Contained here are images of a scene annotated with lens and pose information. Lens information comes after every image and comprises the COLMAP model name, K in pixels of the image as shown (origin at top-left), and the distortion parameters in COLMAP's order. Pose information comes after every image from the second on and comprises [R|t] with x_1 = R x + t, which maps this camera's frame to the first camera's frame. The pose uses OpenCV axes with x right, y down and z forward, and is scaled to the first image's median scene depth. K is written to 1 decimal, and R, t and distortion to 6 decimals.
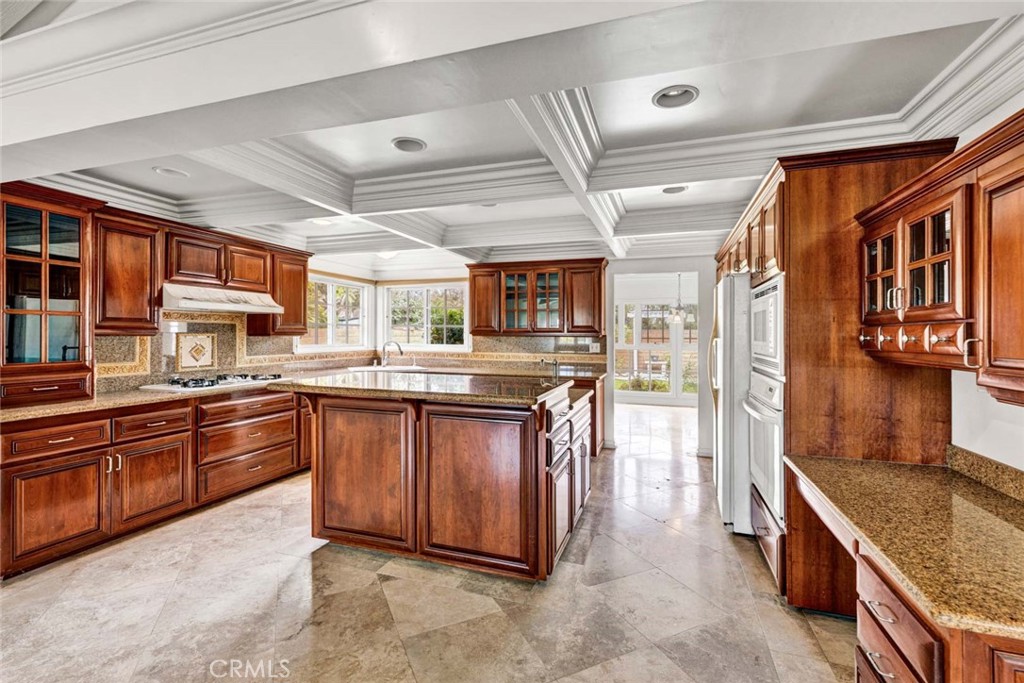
lens RADIAL K [[416.6, 0, 512.0], [0, 416.6, 341.5], [0, 0, 1]] dist [-0.000345, -0.000101]
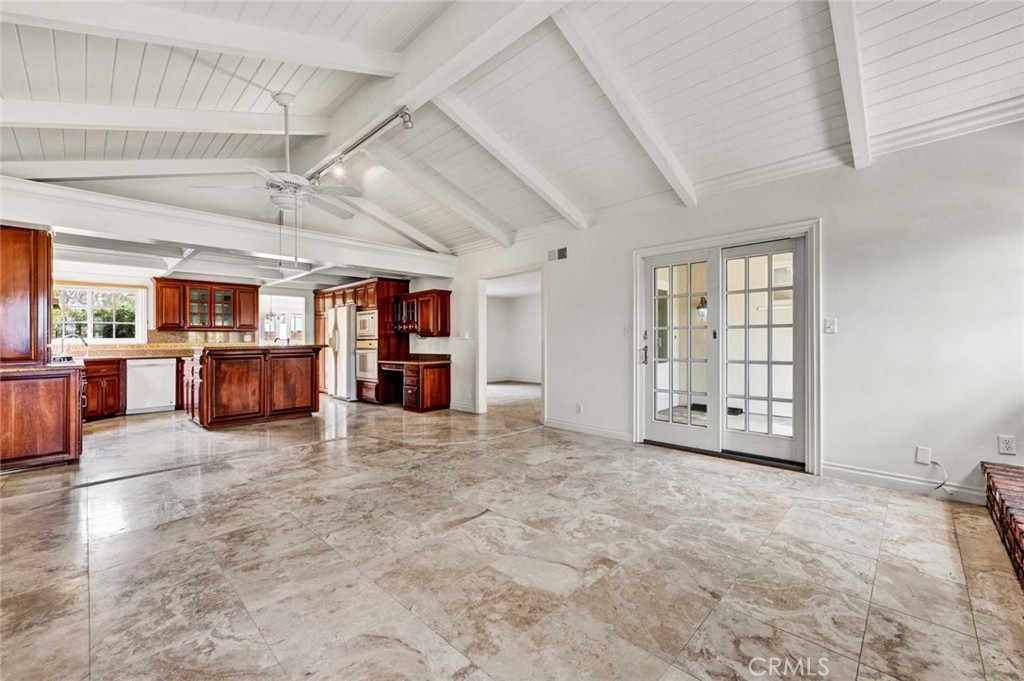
lens RADIAL K [[416.6, 0, 512.0], [0, 416.6, 340.5], [0, 0, 1]] dist [-0.000345, -0.000101]
pose [[0.422248, -0.019667, 0.906267, -1.733628], [0.030683, 0.999502, 0.007394, 0.091724], [-0.905961, 0.024685, 0.422641, -1.265187]]
